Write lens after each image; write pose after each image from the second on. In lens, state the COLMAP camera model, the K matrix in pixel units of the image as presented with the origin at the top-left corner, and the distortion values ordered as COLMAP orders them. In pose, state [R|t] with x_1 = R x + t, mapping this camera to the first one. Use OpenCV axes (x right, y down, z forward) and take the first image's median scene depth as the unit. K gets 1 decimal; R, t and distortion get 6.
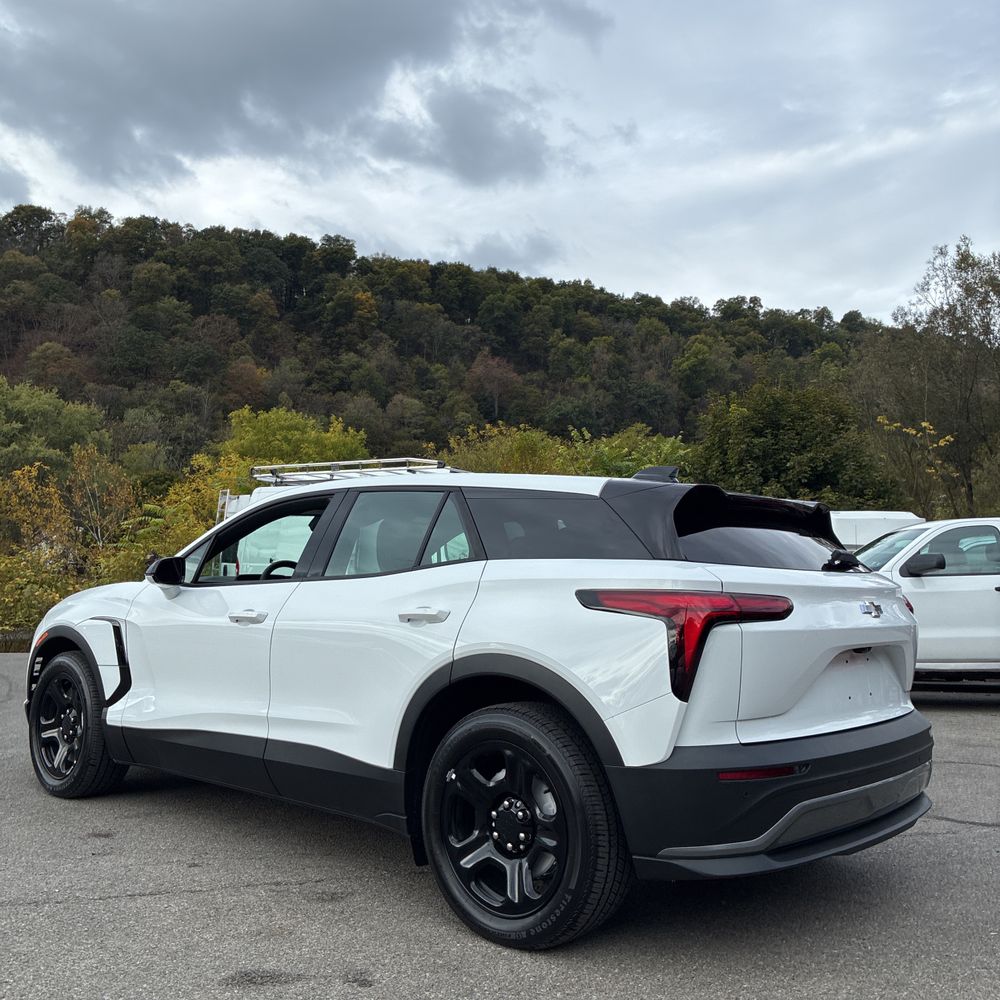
lens RADIAL K [[1026.0, 0, 500.0], [0, 1026.0, 500.0], [0, 0, 1]] dist [0.012151, -0.005942]
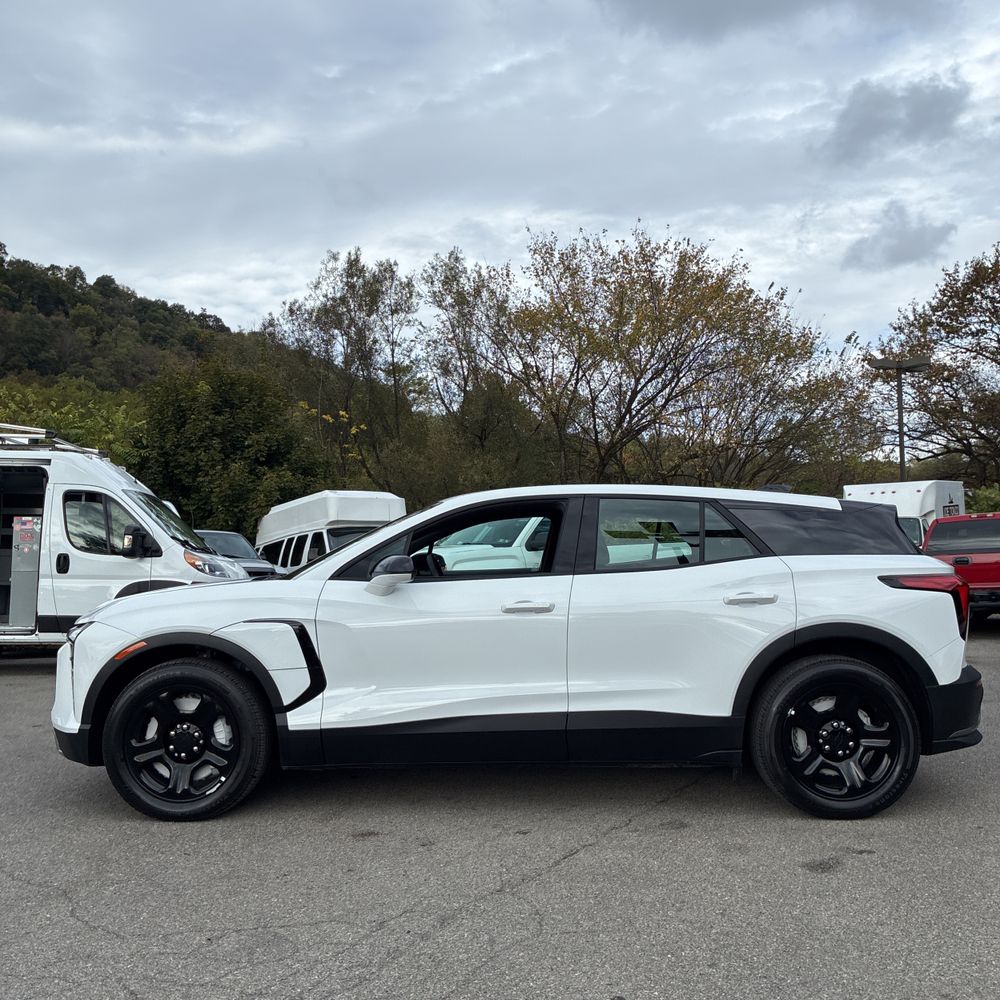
lens RADIAL K [[1026.0, 0, 500.0], [0, 1026.0, 500.0], [0, 0, 1]] dist [0.012151, -0.005942]
pose [[0.748667, 0.012534, 0.662828, -0.873409], [-0.033851, 0.999240, 0.019339, -0.021340], [-0.662082, -0.036916, 0.748522, 0.161571]]
